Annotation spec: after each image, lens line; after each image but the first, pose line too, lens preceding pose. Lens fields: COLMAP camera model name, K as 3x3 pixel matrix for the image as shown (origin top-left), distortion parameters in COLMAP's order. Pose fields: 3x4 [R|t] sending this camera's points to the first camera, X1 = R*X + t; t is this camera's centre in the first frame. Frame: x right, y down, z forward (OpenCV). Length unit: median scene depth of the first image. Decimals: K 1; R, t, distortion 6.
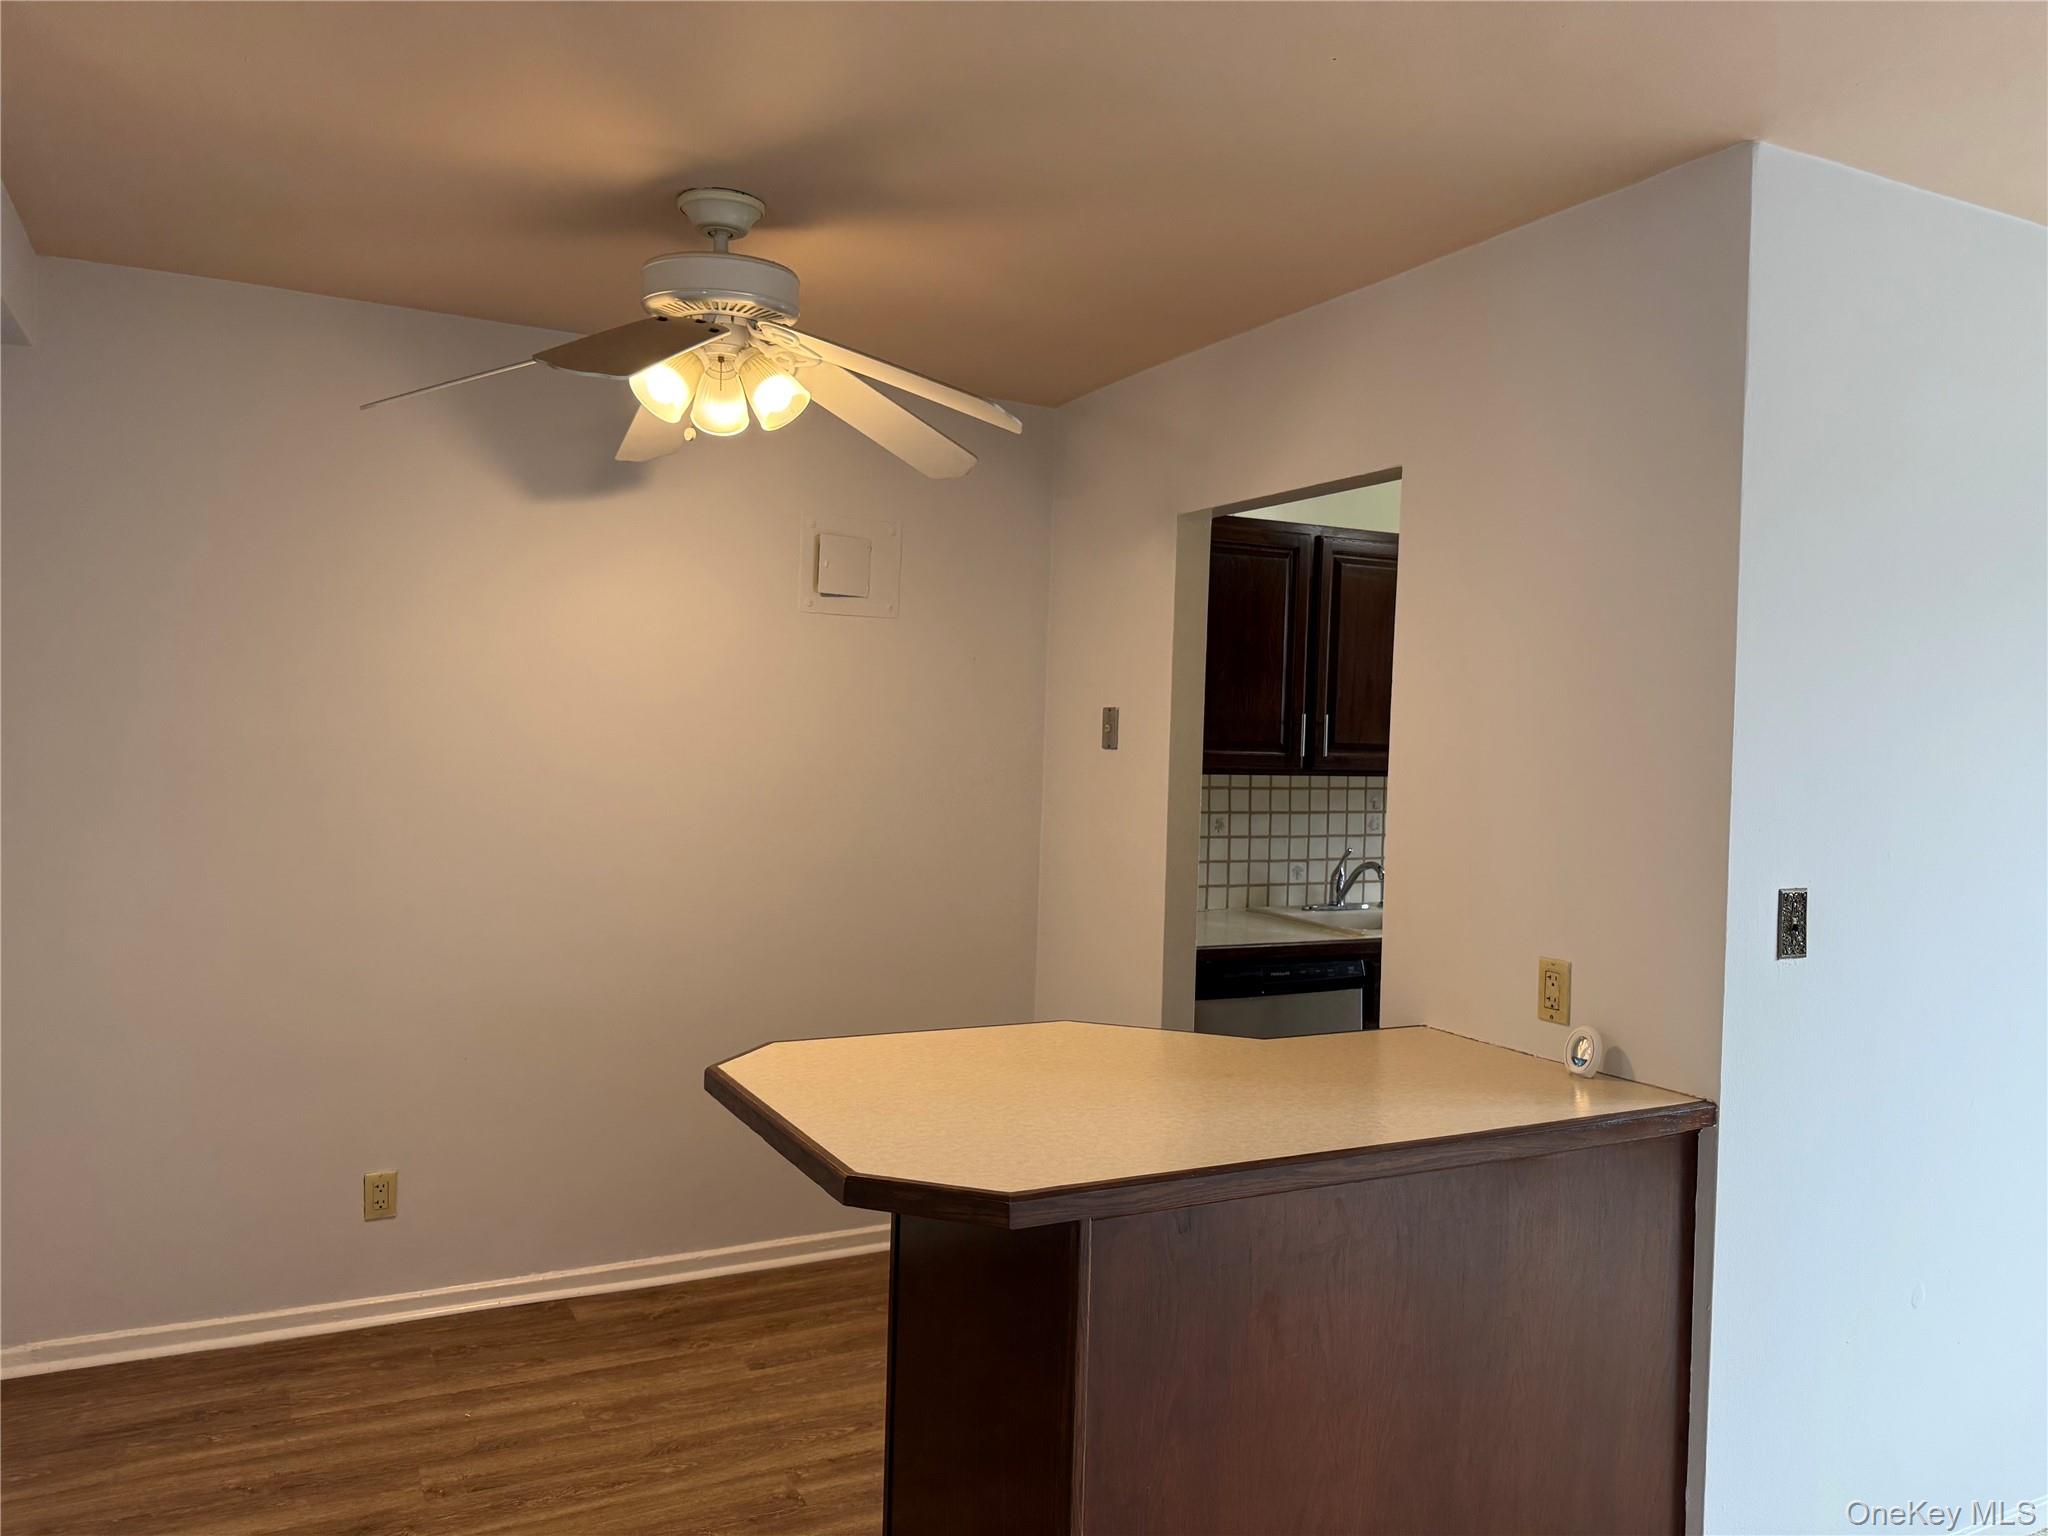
lens RADIAL K [[1449.5, 0, 1024.9], [0, 1449.5, 772.8], [0, 0, 1]] dist [0.066843, -0.087360]
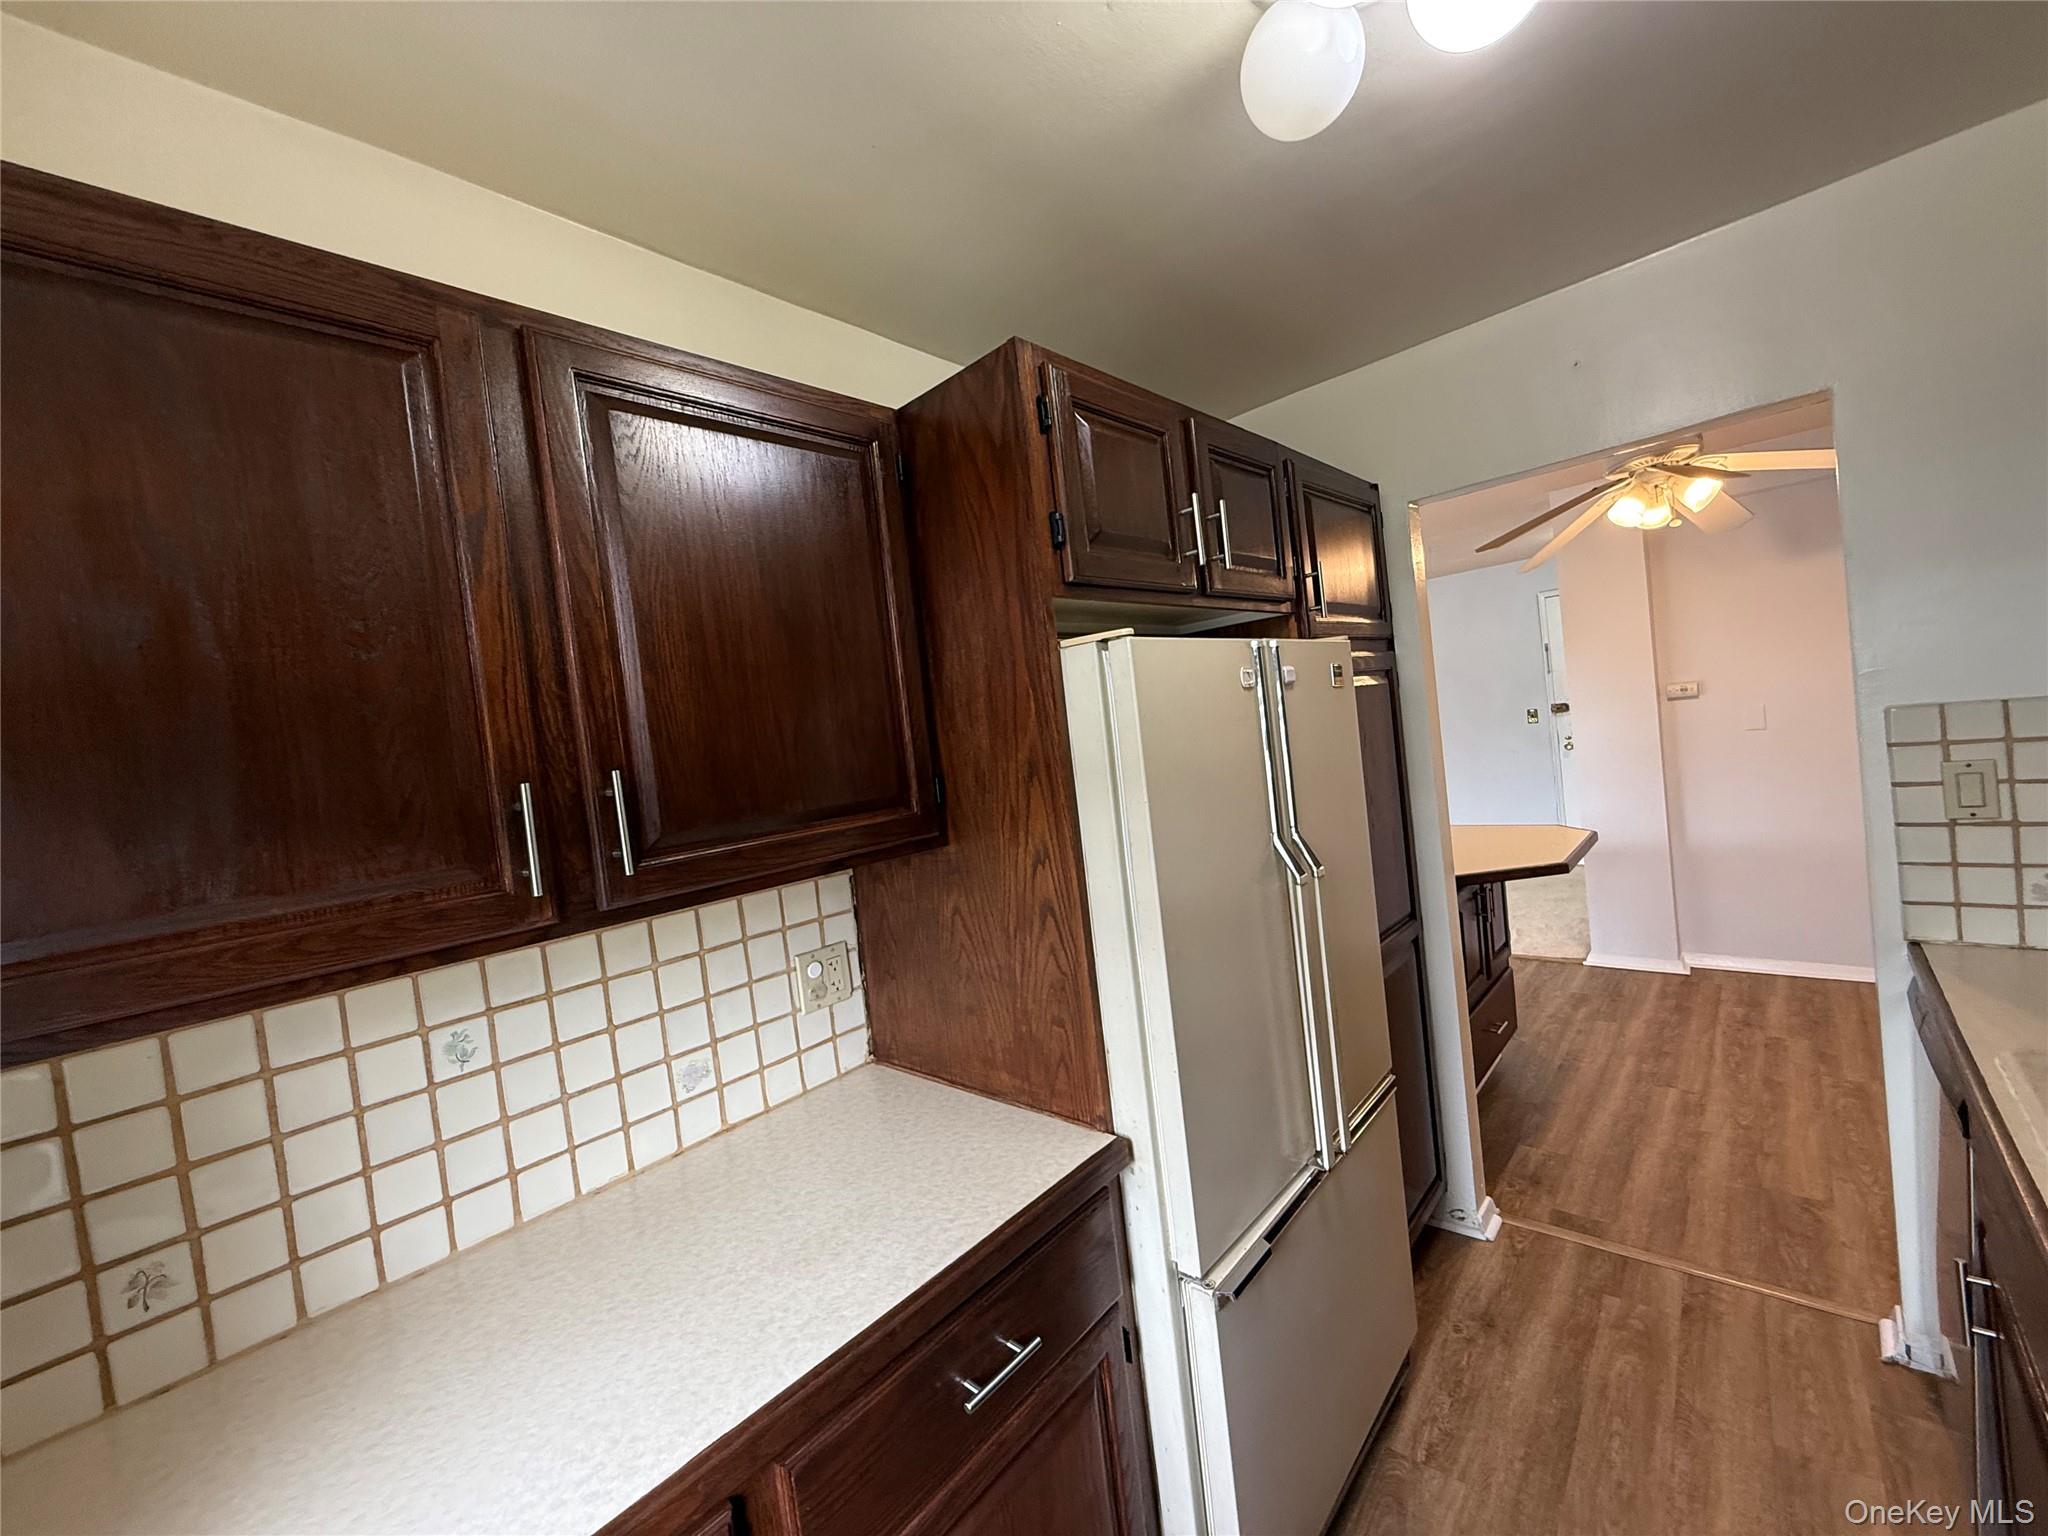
lens RADIAL K [[818.9, 0, 1018.8], [0, 818.9, 768.4], [0, 0, 1]] dist [-0.000027, 0.000012]
pose [[-0.939202, 0.094107, -0.330218, 0.661447], [0.078096, 0.995050, 0.061454, -0.031174], [0.334366, 0.031930, -0.941902, 1.199007]]
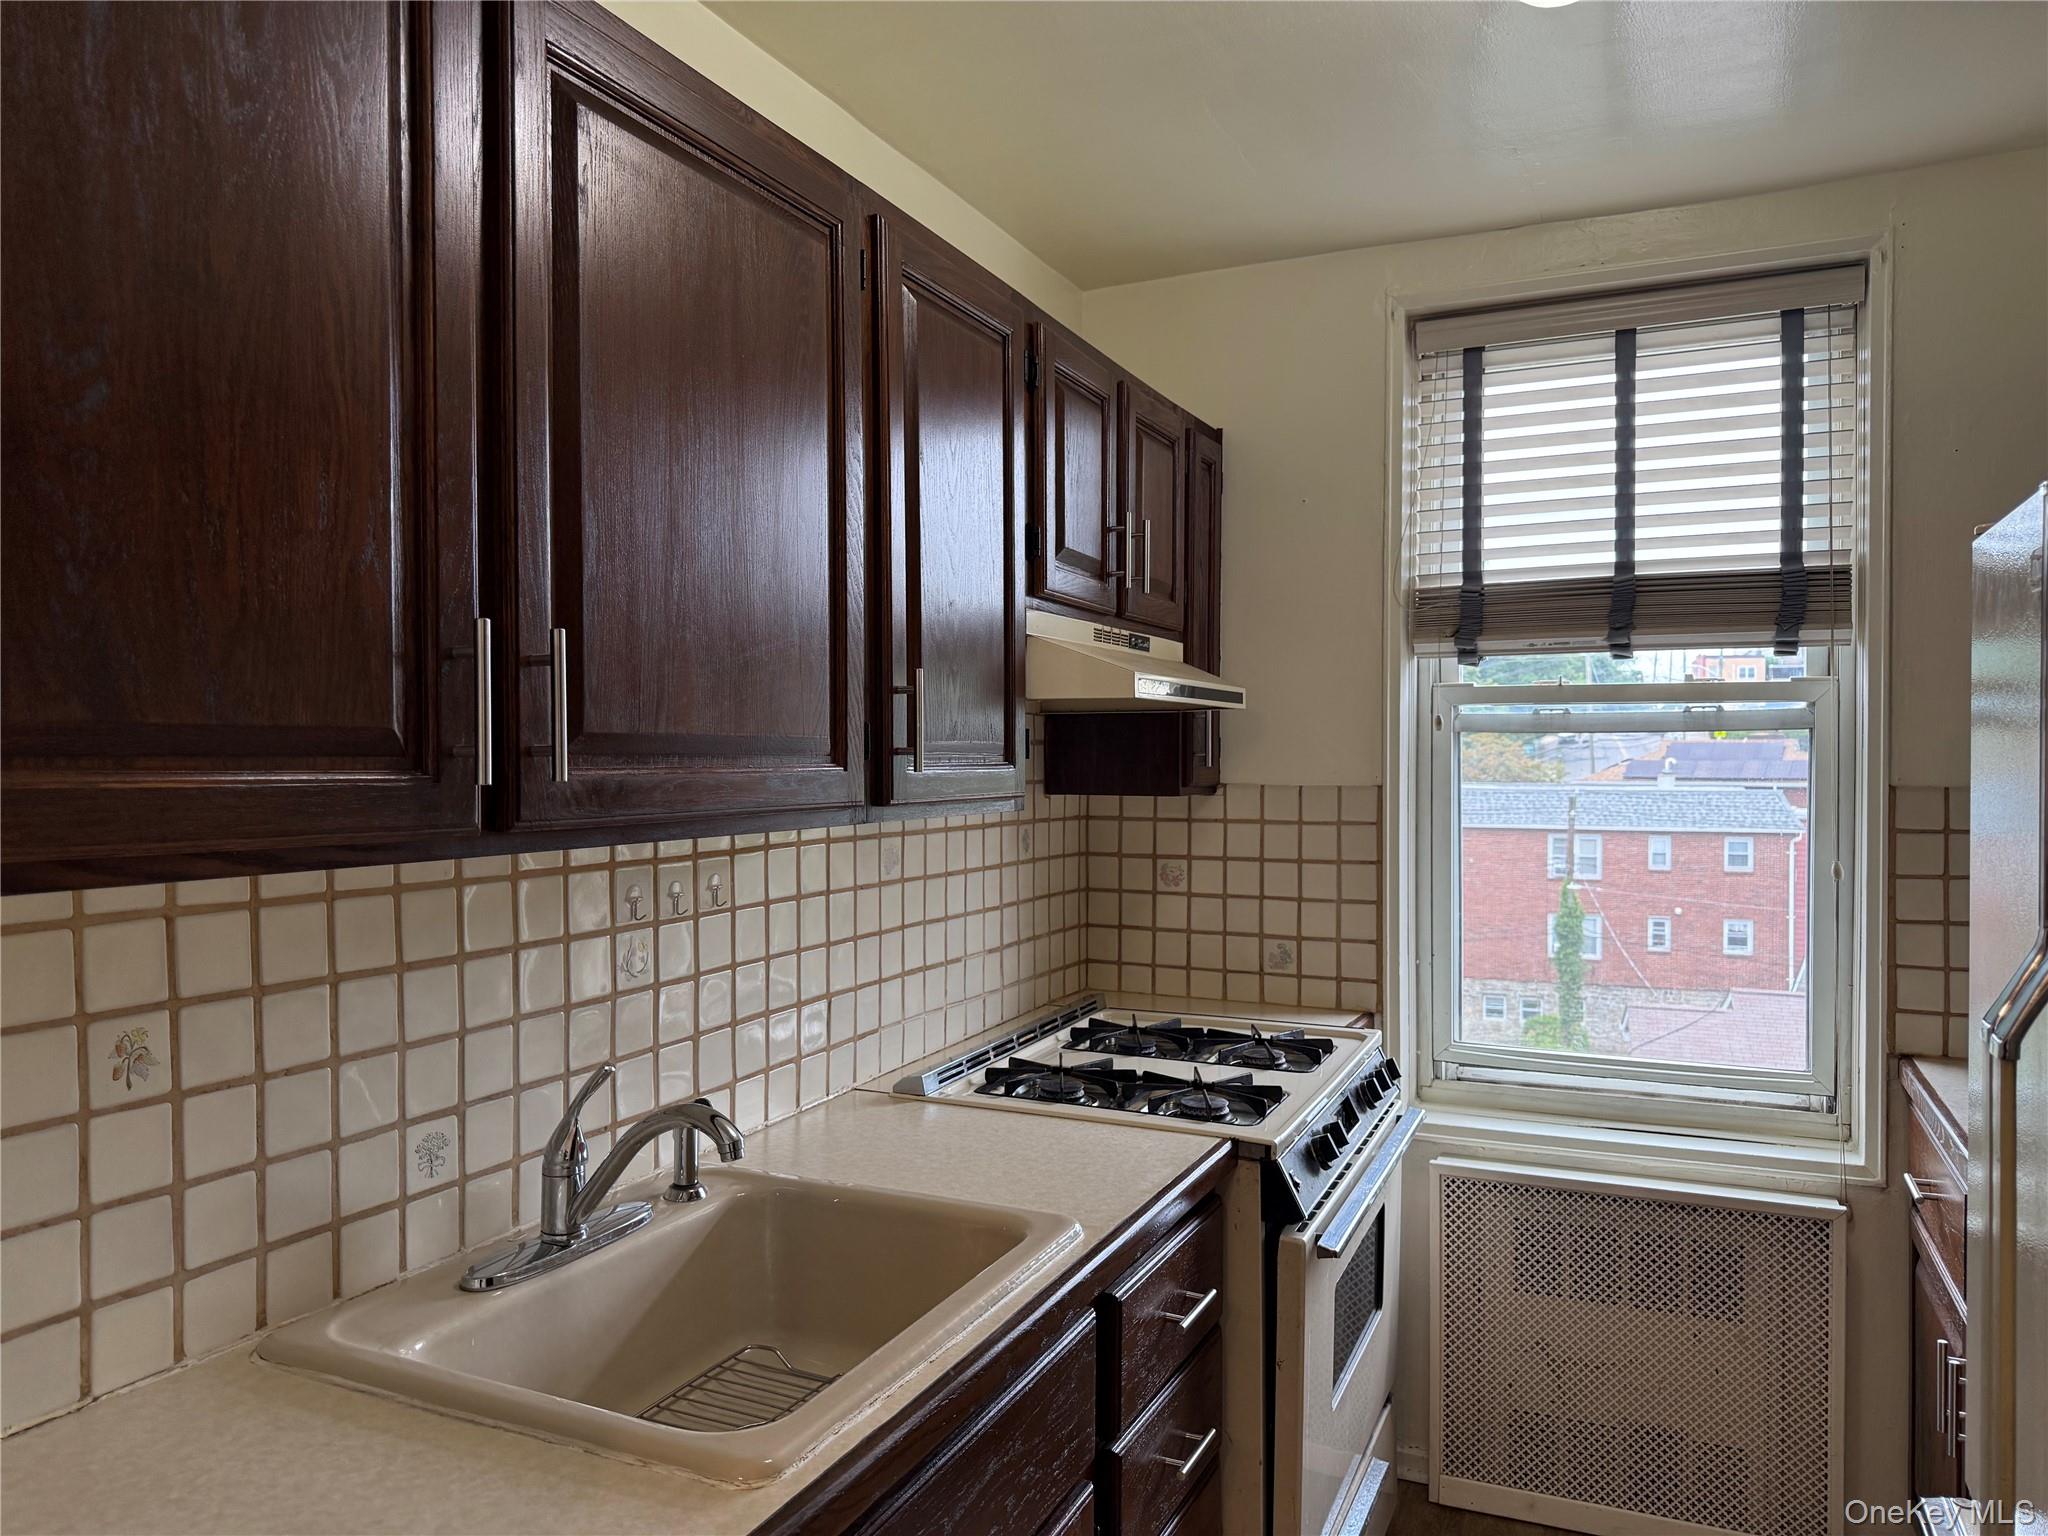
lens RADIAL K [[1449.5, 0, 1024.9], [0, 1449.5, 772.8], [0, 0, 1]] dist [0.066843, -0.087360]
pose [[0.792010, -0.038260, 0.609309, 0.118300], [0.046723, 0.998906, 0.001990, -0.010307], [-0.608718, 0.026893, 0.792931, 0.797181]]
